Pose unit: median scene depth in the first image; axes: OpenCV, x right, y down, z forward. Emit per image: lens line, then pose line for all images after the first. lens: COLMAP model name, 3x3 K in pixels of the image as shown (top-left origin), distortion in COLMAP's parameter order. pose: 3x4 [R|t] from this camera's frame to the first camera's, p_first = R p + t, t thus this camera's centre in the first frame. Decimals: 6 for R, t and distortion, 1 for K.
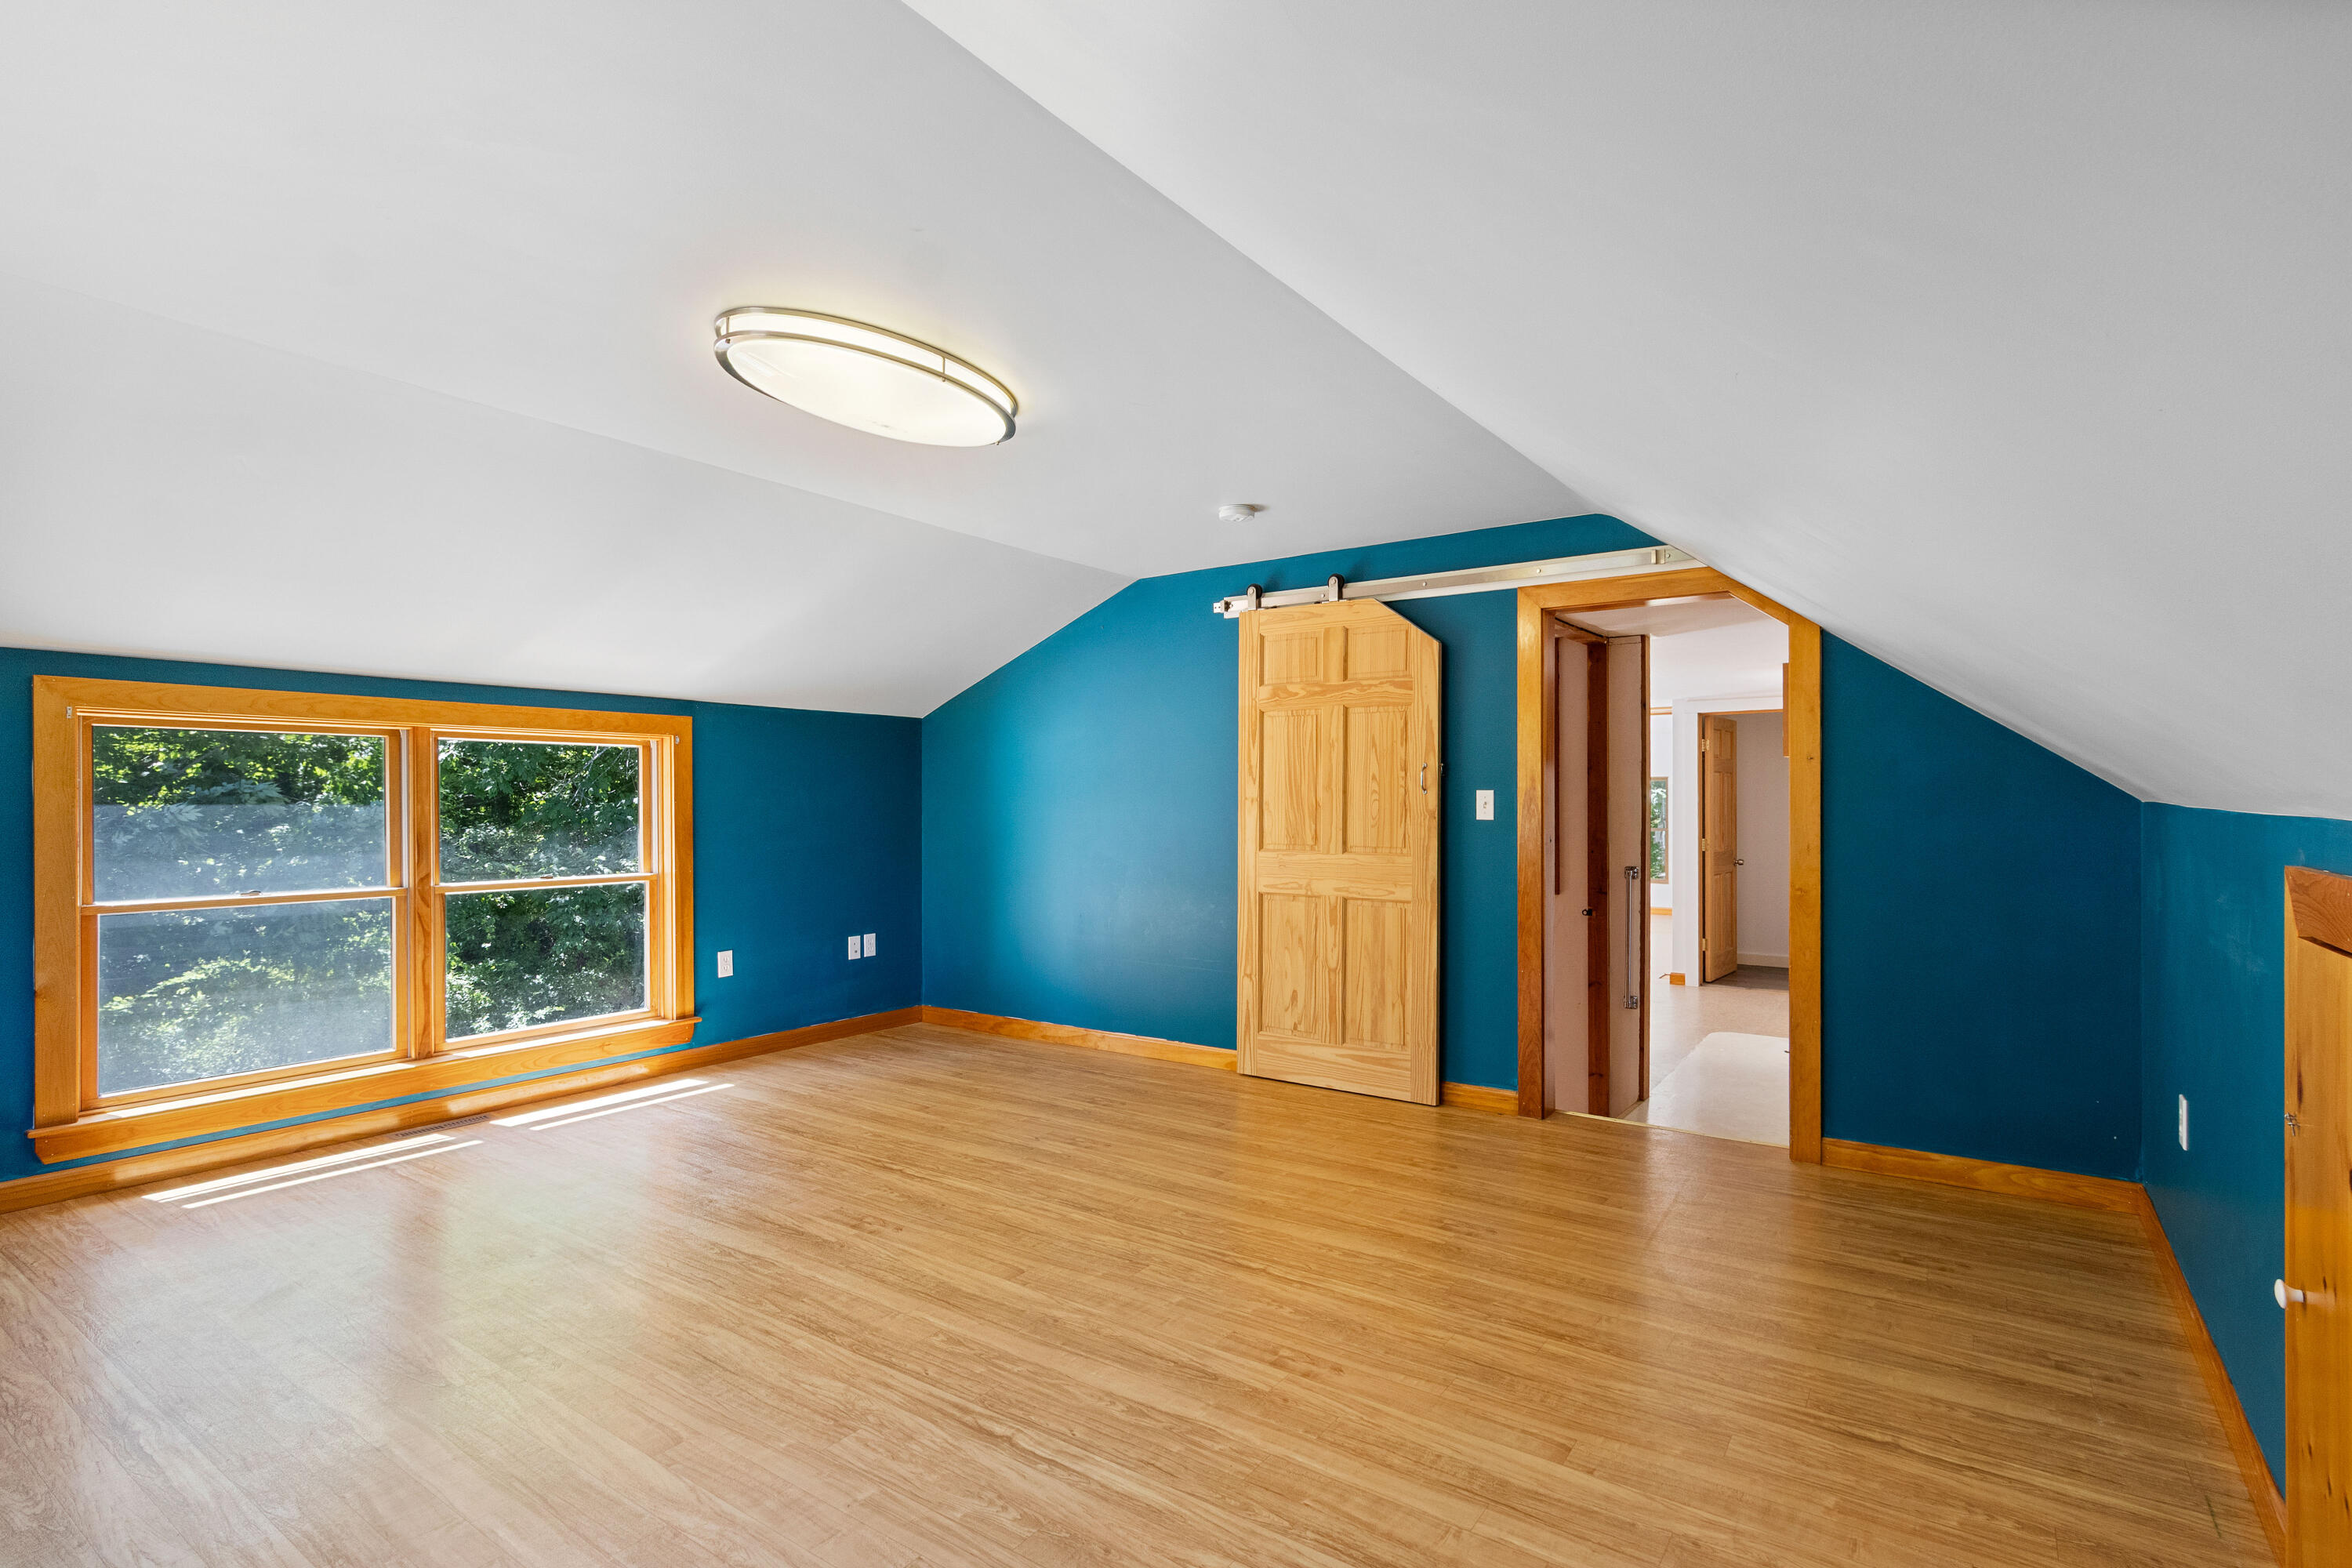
lens RADIAL K [[1098.7, 0, 1179.7], [0, 1098.7, 803.5], [0, 0, 1]] dist [0.002089, 0.000293]
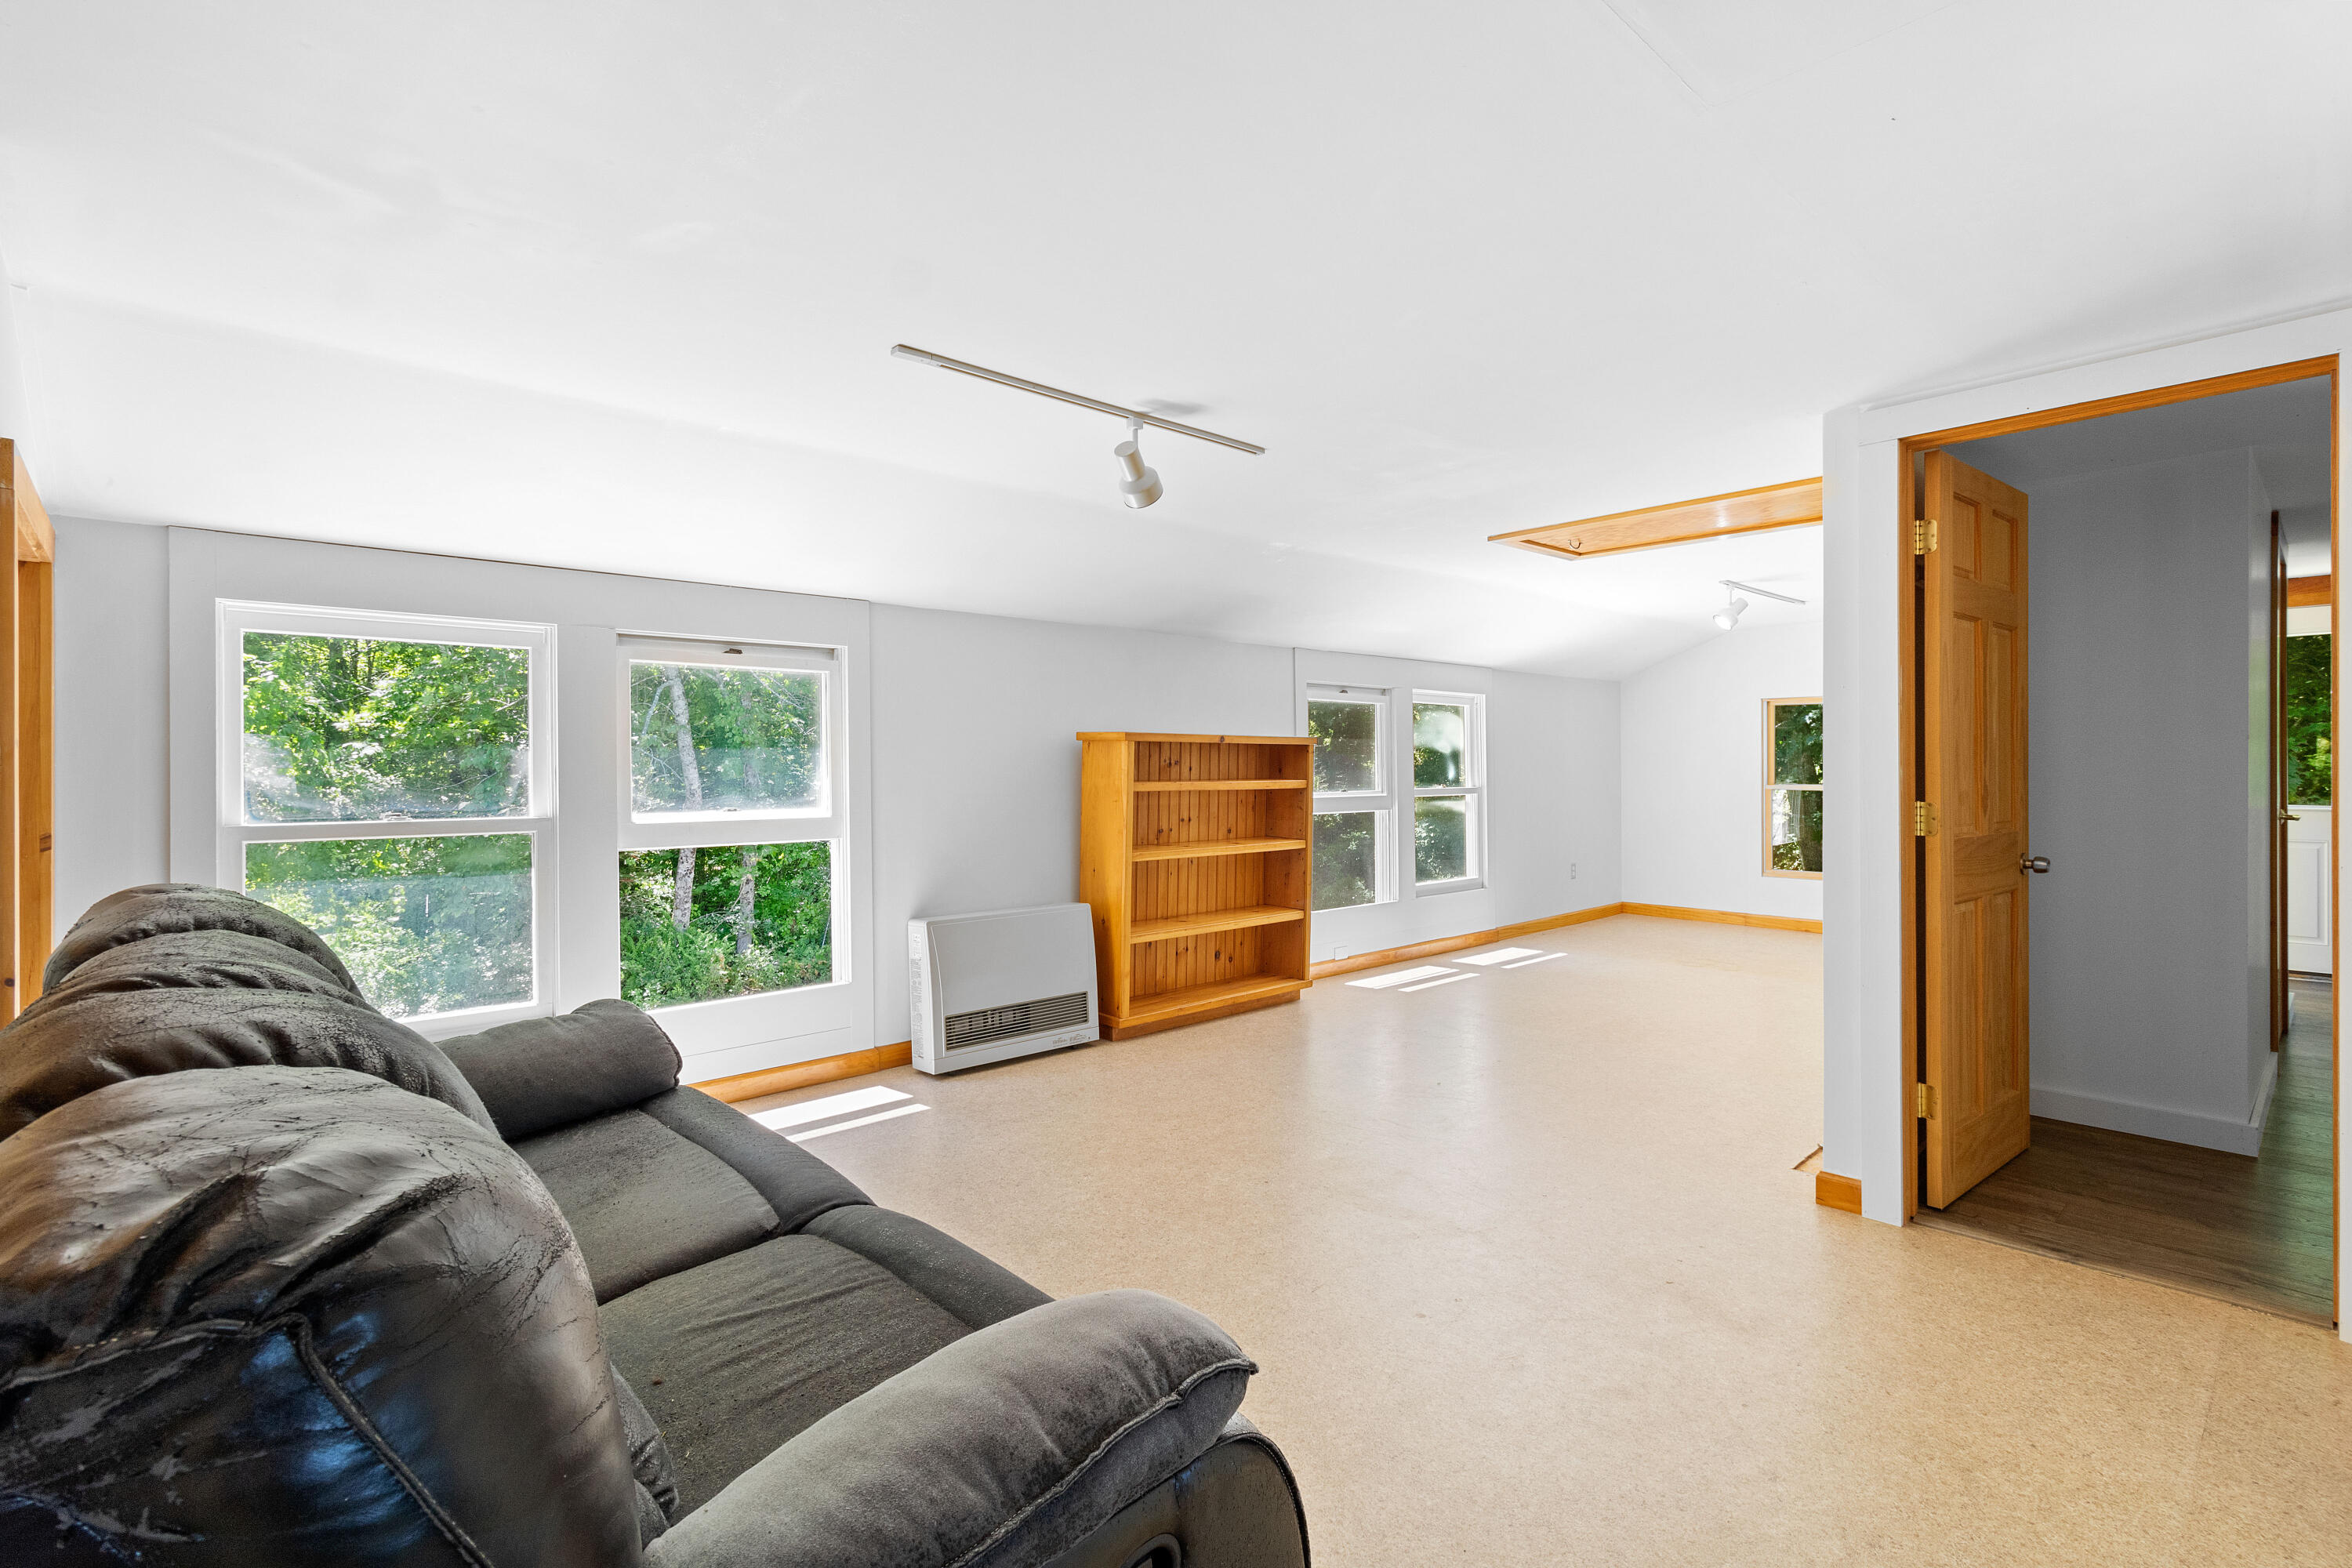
lens RADIAL K [[1098.7, 0, 1173.2], [0, 1098.7, 764.7], [0, 0, 1]] dist [0.002089, 0.000293]
pose [[0.978915, -0.002616, -0.204250, 0.218423], [0.004051, 0.999970, 0.006608, 0.011207], [0.204226, -0.007296, 0.978897, 0.421039]]
